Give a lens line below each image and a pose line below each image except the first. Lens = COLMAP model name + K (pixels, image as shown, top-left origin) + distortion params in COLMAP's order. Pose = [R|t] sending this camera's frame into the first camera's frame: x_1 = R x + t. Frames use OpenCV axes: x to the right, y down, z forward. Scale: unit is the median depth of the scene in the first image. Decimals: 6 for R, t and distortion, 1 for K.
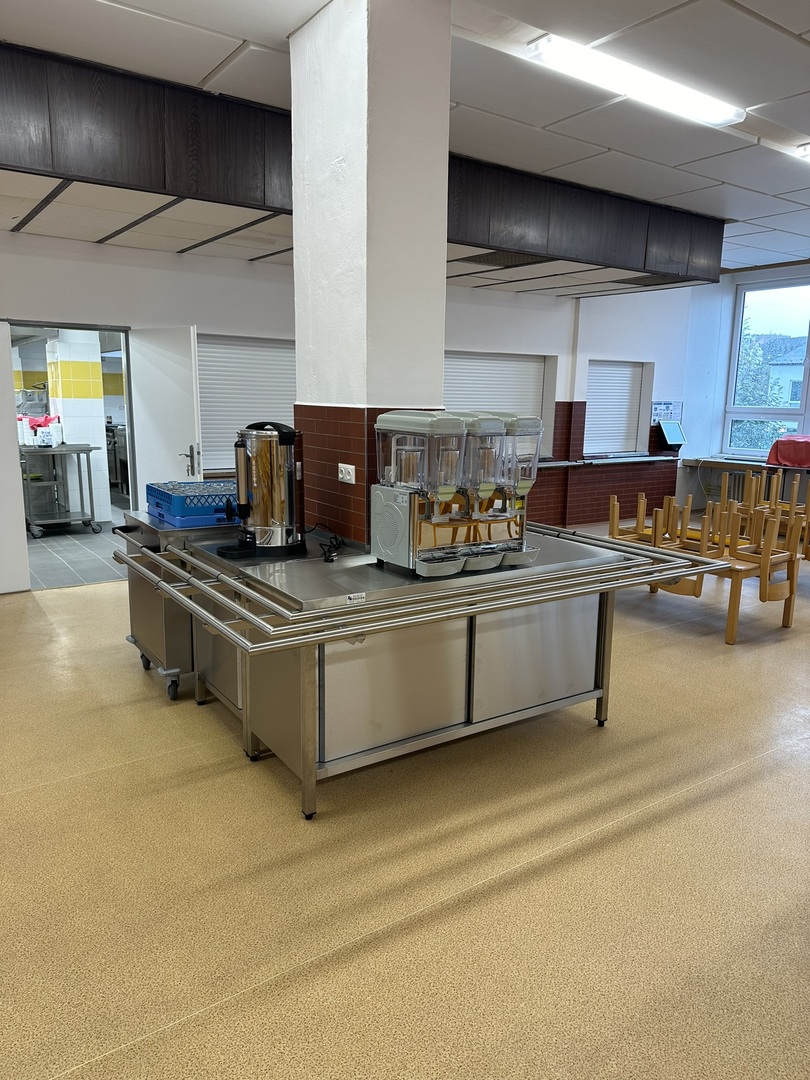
lens RADIAL K [[758.7, 0, 403.3], [0, 758.7, 540.7], [0, 0, 1]] dist [0.061071, -0.072643]
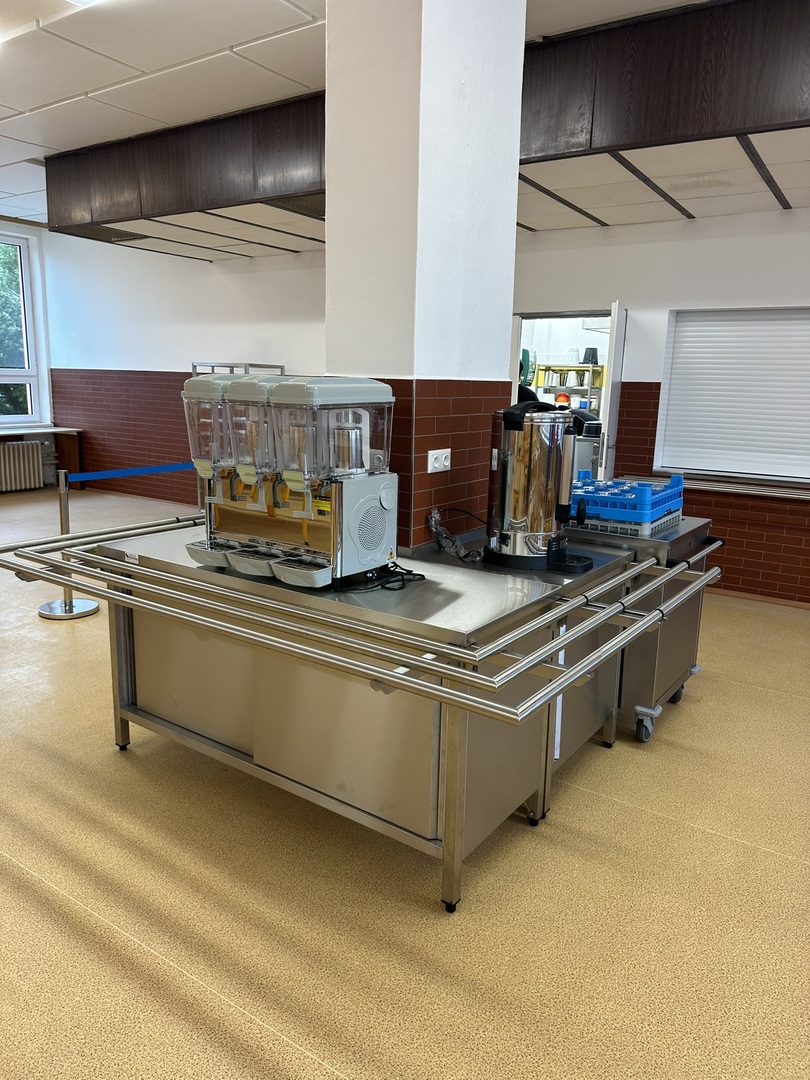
lens RADIAL K [[758.7, 0, 407.9], [0, 758.7, 537.7], [0, 0, 1]] dist [0.061071, -0.072643]
pose [[0.372818, 0.195778, -0.907016, 0.834453], [-0.202596, 0.971079, 0.126332, -0.130501], [0.905517, 0.136659, 0.401700, 0.770890]]
